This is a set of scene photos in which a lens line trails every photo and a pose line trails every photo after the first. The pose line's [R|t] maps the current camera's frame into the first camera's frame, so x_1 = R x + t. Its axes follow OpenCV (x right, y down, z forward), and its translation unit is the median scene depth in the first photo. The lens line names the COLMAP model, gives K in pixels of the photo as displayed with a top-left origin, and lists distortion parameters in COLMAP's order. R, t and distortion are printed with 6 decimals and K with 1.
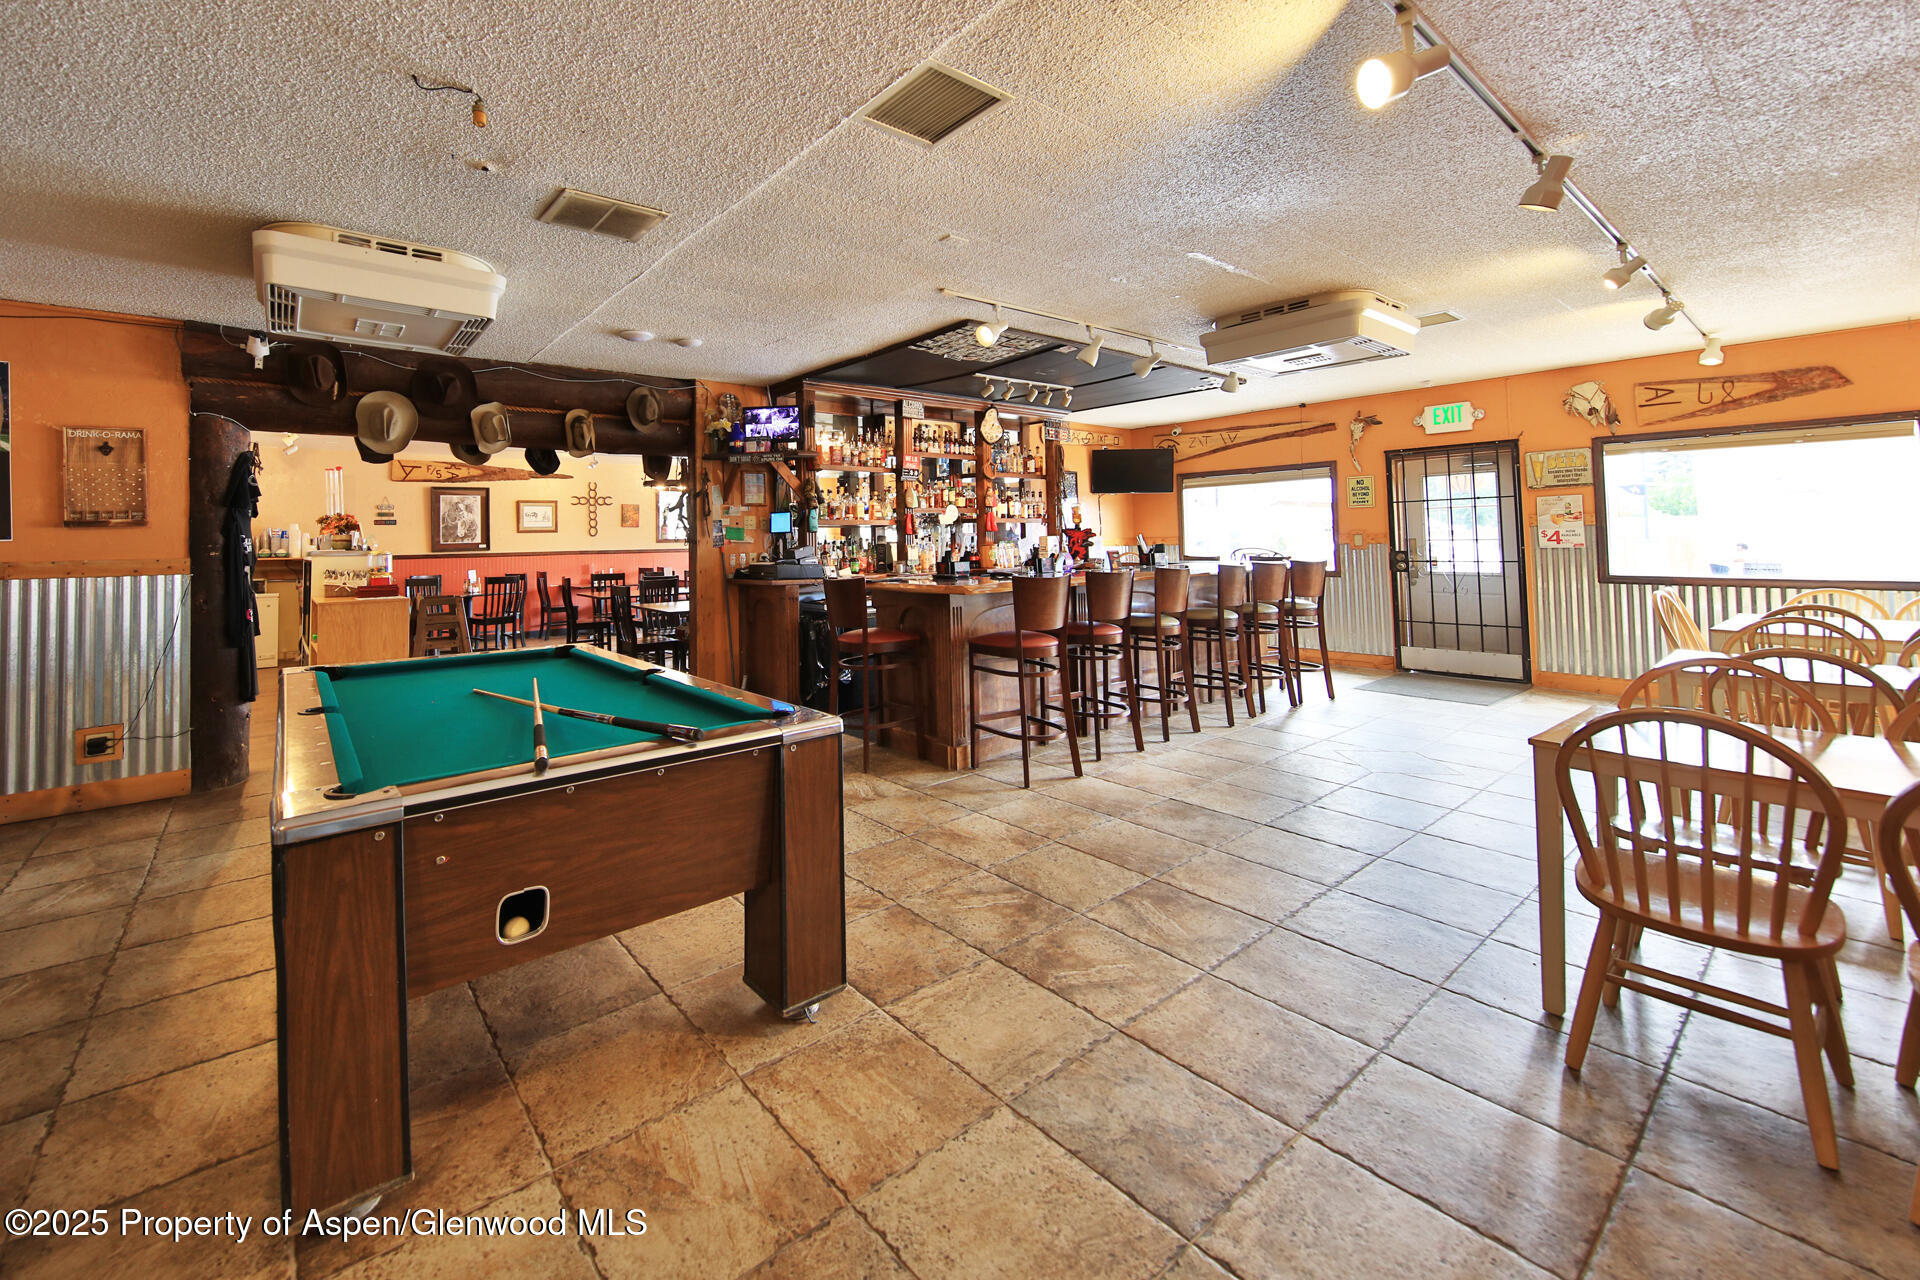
lens RADIAL K [[777.9, 0, 826.4], [0, 777.9, 515.5], [0, 0, 1]] dist [0.004423, -0.003045]
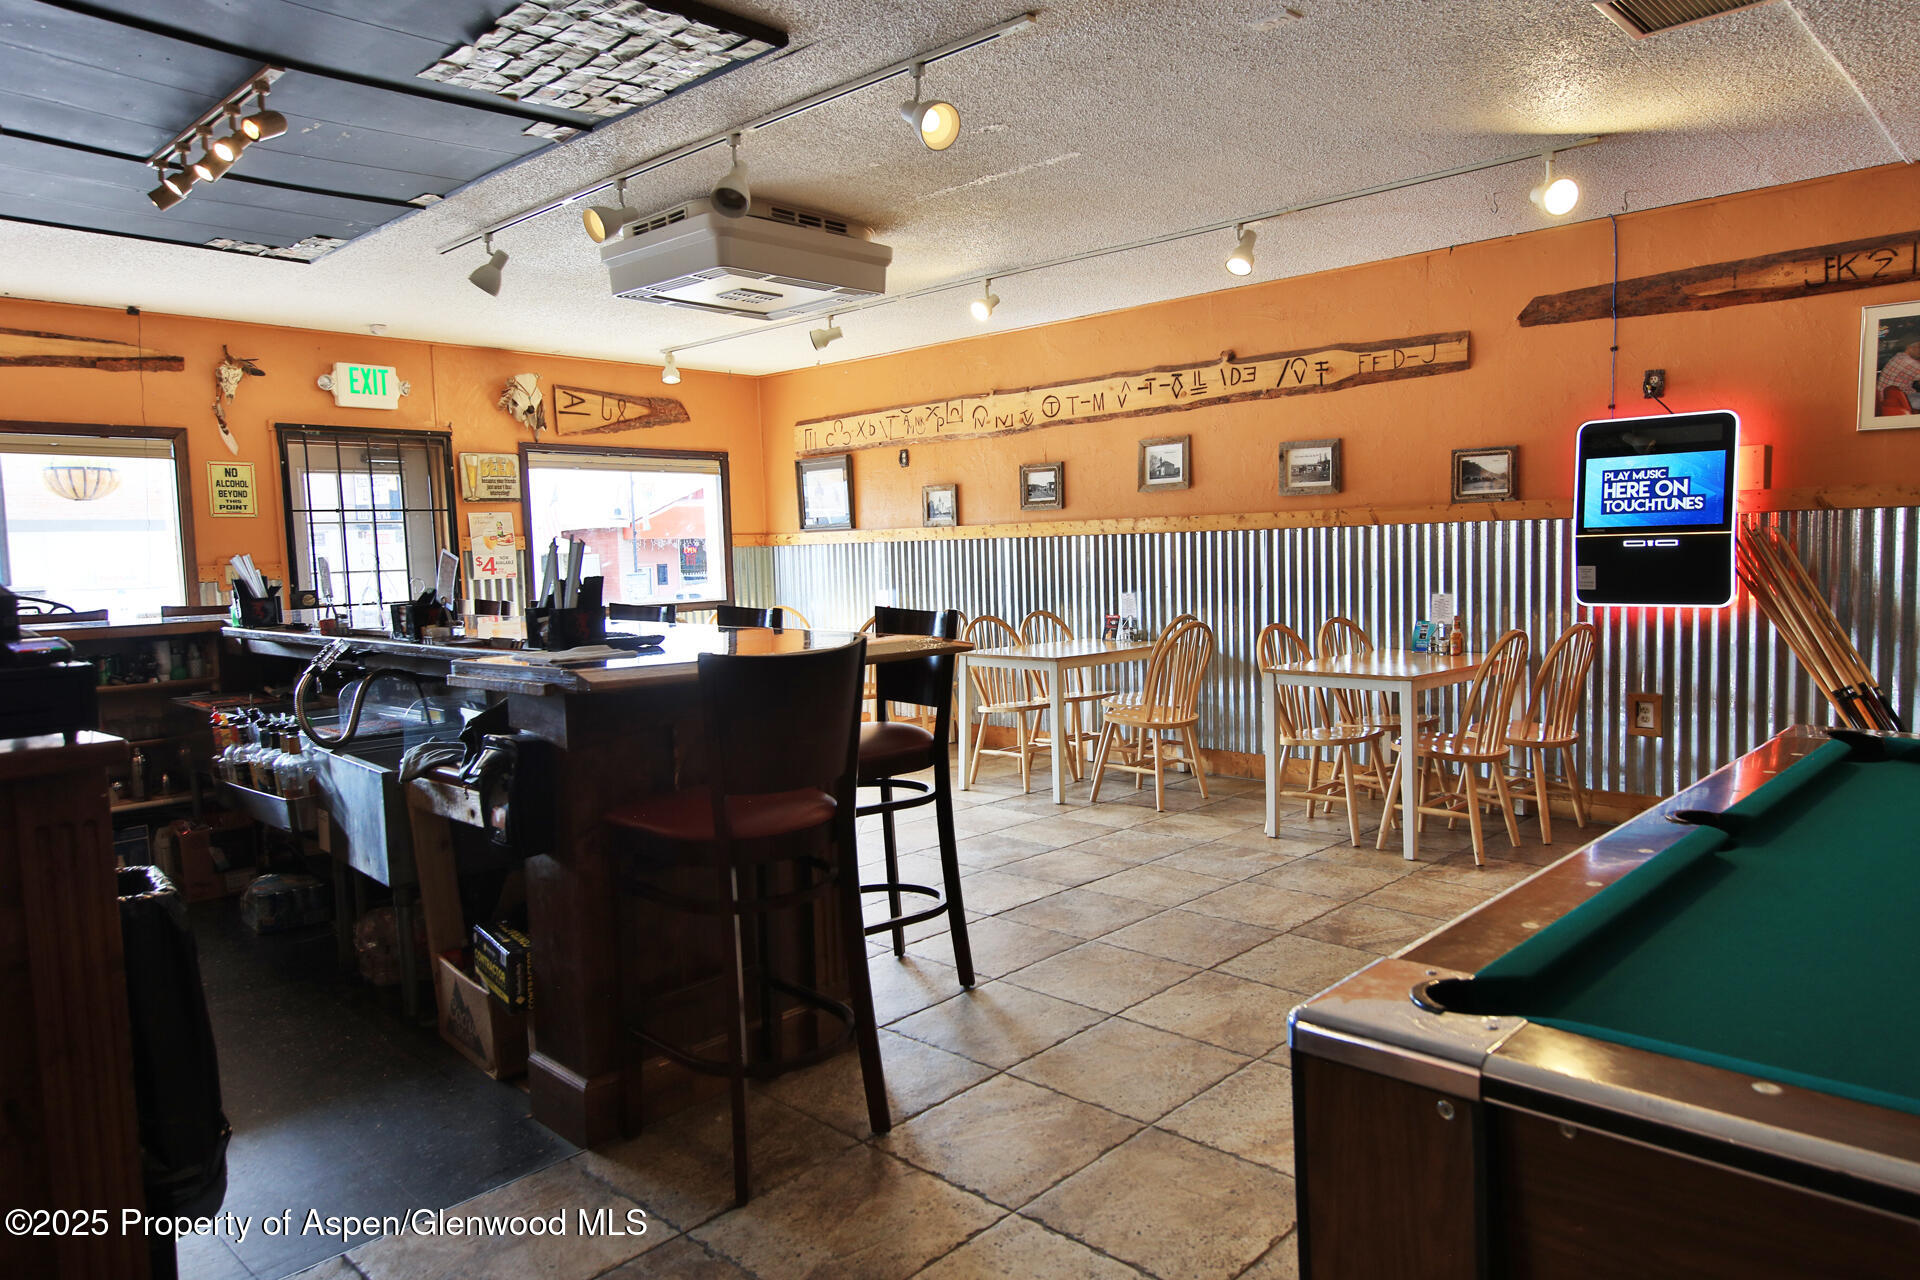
lens RADIAL K [[1222.6, 0, 1032.6], [0, 1222.6, 652.0], [0, 0, 1]] dist [0.016603, -0.001540]
pose [[-0.225586, -0.063321, 0.972163, -0.399130], [-0.002244, 0.997917, 0.064478, 0.034991], [-0.974221, 0.012363, -0.225259, 0.775663]]
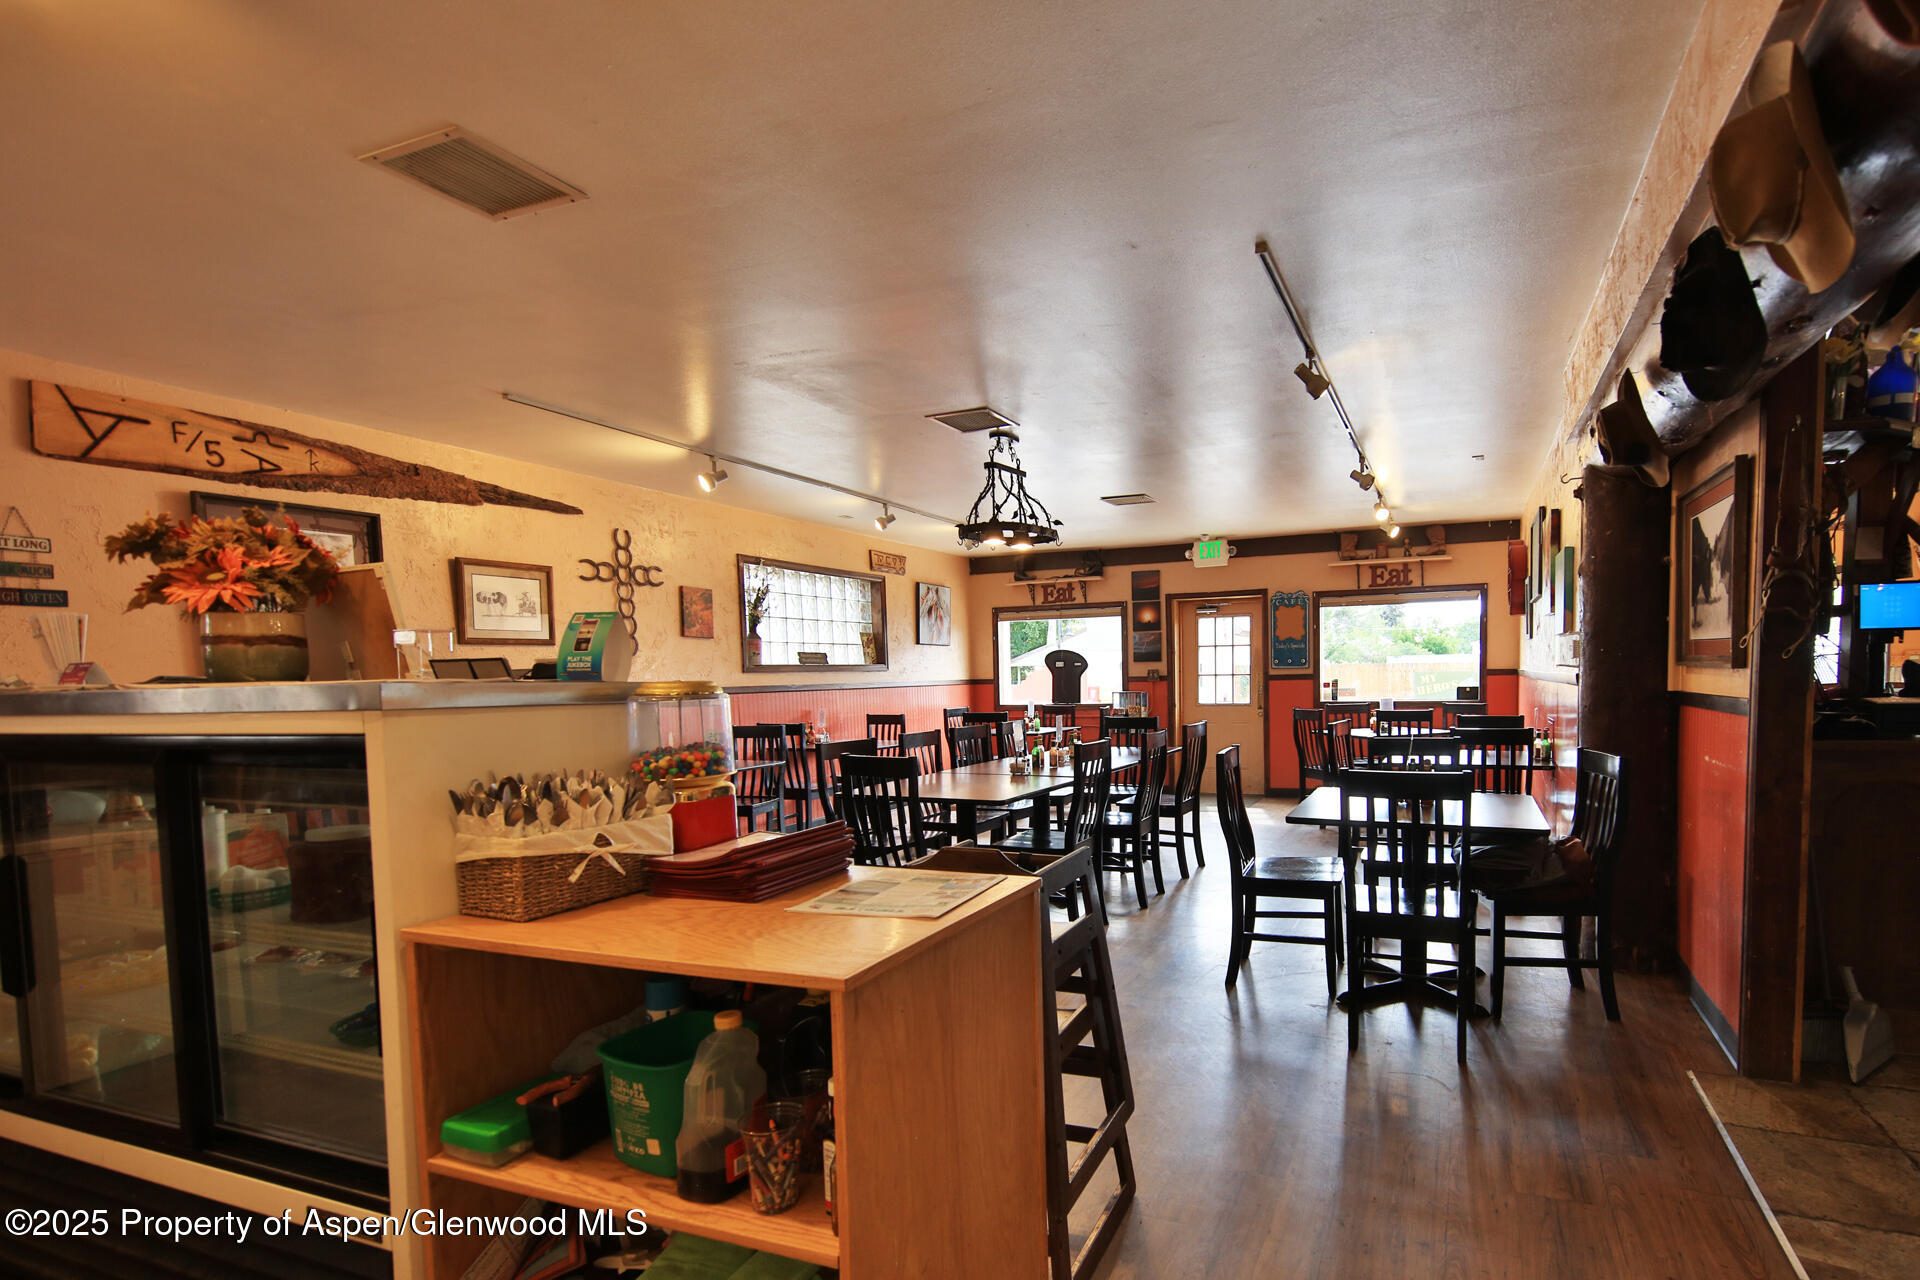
lens RADIAL K [[923.3, 0, 1119.0], [0, 923.3, 730.3], [0, 0, 1]] dist [0.008782, -0.006088]
pose [[0.819969, -0.036481, 0.571245, -0.712173], [-0.014168, 0.996368, 0.083967, 0.039381], [-0.572233, -0.076944, 0.816474, 0.801568]]
